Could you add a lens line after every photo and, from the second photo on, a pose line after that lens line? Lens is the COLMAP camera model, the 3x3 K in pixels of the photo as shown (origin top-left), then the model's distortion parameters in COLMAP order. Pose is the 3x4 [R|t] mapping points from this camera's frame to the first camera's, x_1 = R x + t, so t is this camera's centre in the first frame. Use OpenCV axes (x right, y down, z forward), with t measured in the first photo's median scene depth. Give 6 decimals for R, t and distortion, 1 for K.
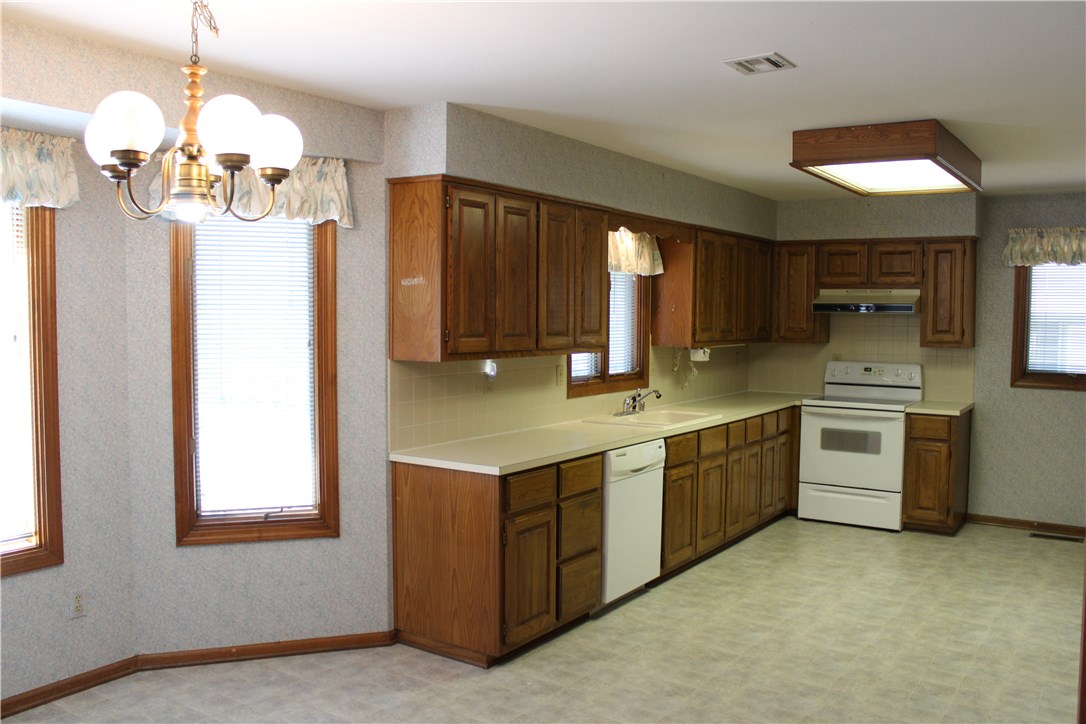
lens RADIAL K [[915.3, 0, 545.1], [0, 915.3, 359.0], [0, 0, 1]] dist [-0.174576, 0.159654]
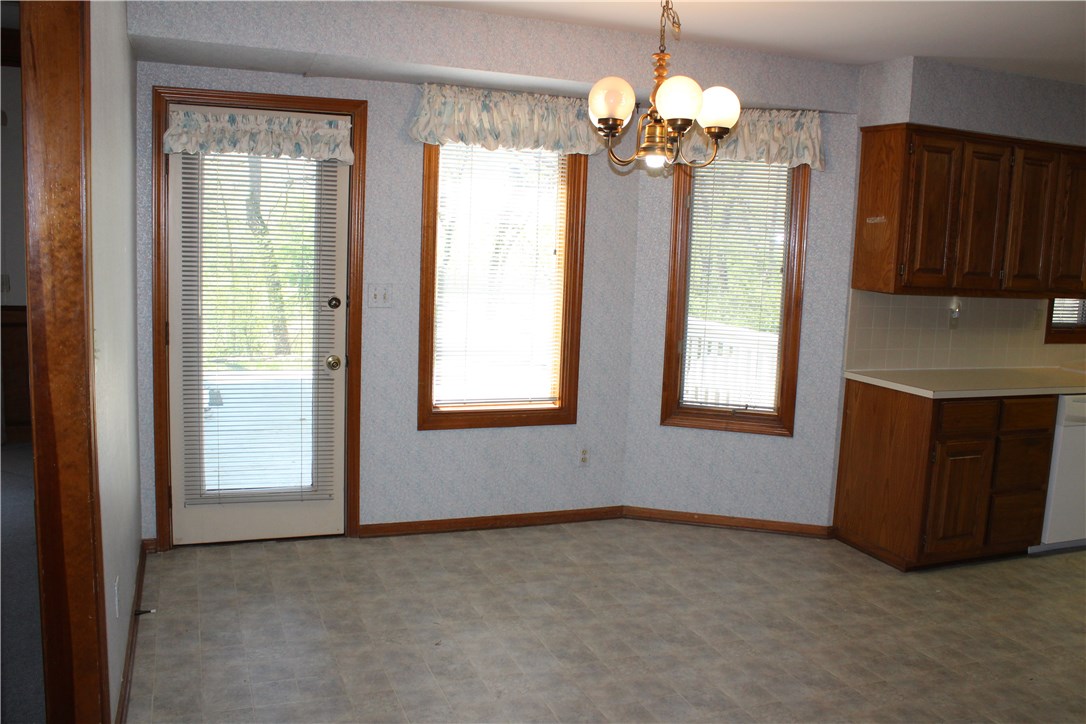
lens RADIAL K [[915.3, 0, 545.1], [0, 915.3, 359.0], [0, 0, 1]] dist [-0.174576, 0.159654]
pose [[0.823453, 0.101745, -0.558188, 0.100467], [-0.063948, 0.994165, 0.086877, 0.010370], [0.563770, -0.035844, 0.825154, -0.094828]]
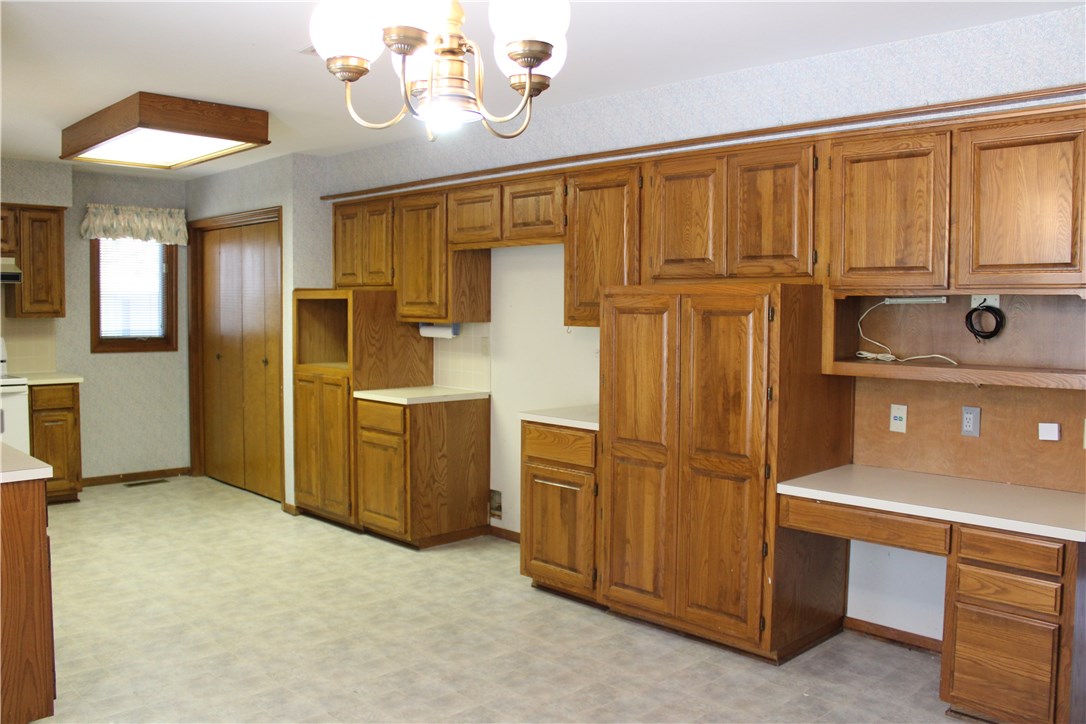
lens RADIAL K [[915.3, 0, 545.1], [0, 915.3, 359.0], [0, 0, 1]] dist [-0.174576, 0.159654]
pose [[0.194705, -0.065361, 0.978682, -0.438466], [0.044444, 0.997340, 0.057765, 0.001773], [-0.979854, 0.032249, 0.197092, 0.278981]]
